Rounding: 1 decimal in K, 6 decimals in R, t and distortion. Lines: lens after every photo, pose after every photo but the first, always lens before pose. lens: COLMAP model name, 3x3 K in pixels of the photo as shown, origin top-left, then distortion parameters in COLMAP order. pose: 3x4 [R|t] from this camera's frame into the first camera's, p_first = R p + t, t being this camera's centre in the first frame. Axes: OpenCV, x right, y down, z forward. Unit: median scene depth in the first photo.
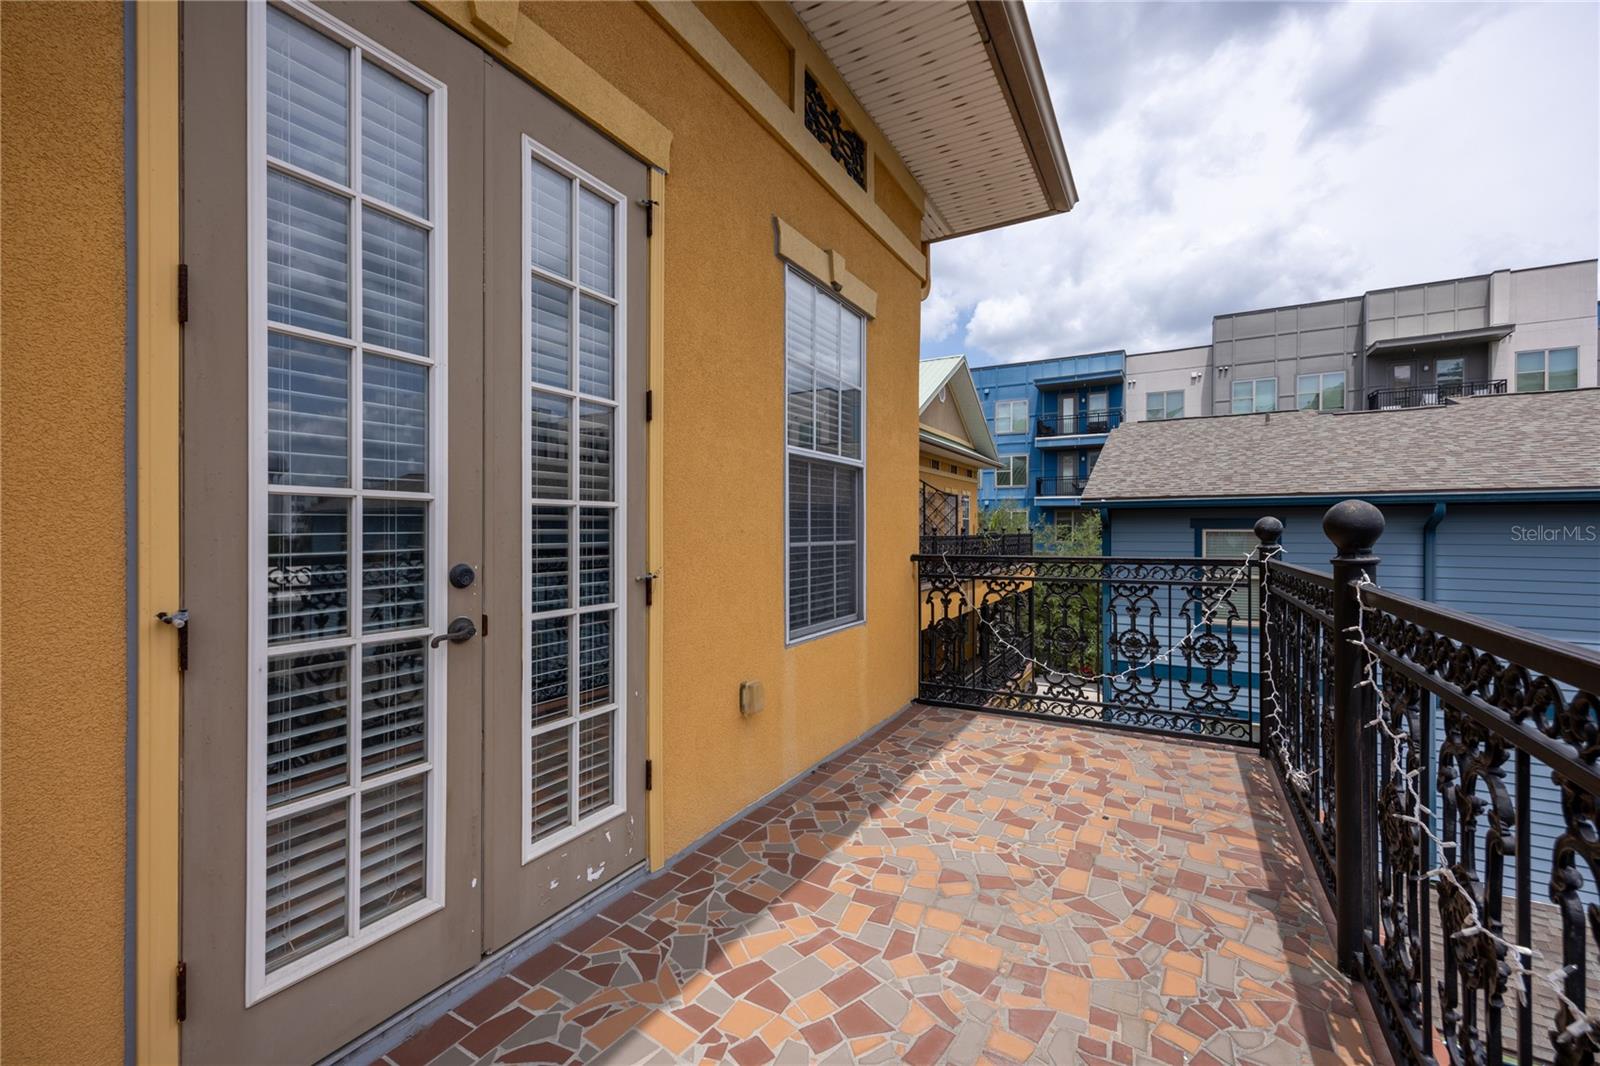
lens RADIAL K [[695.7, 0, 804.6], [0, 695.7, 532.8], [0, 0, 1]] dist [0.015564, -0.002684]
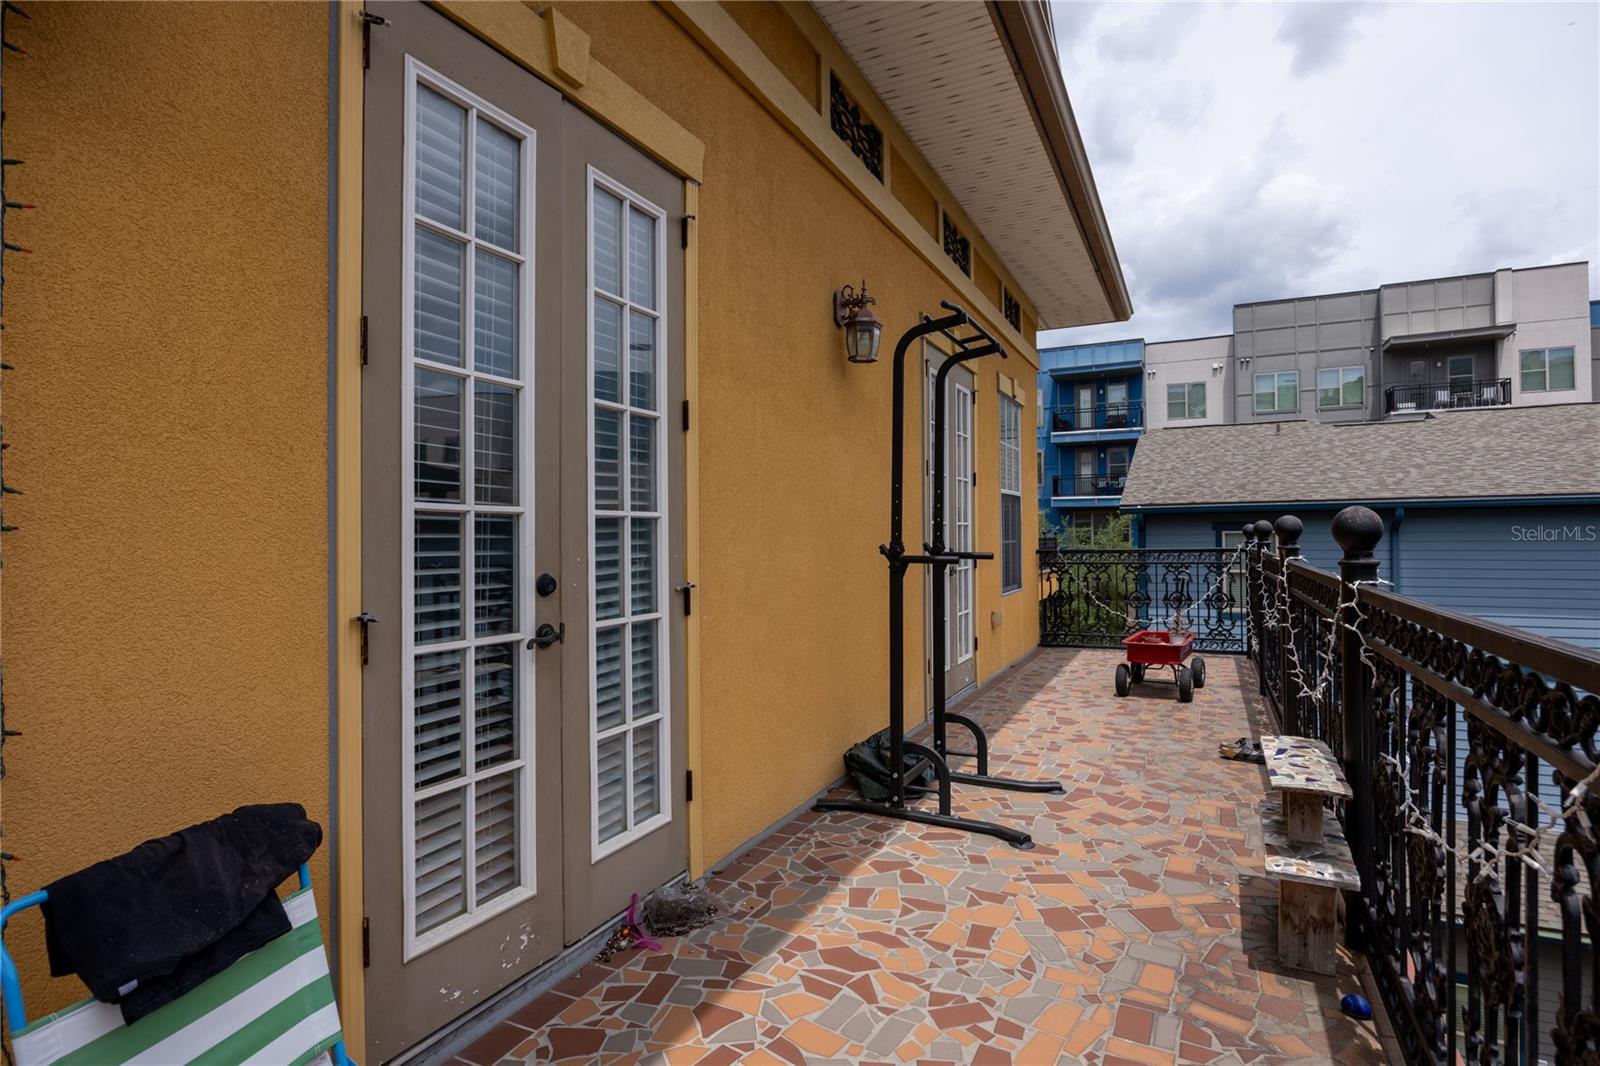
lens RADIAL K [[891.8, 0, 792.2], [0, 891.8, 547.4], [0, 0, 1]] dist [-0.037996, 0.005843]
pose [[0.998298, -0.013382, 0.056764, -0.153600], [0.013058, 0.999896, 0.006071, 0.001713], [-0.056839, -0.005320, 0.998369, -0.288253]]
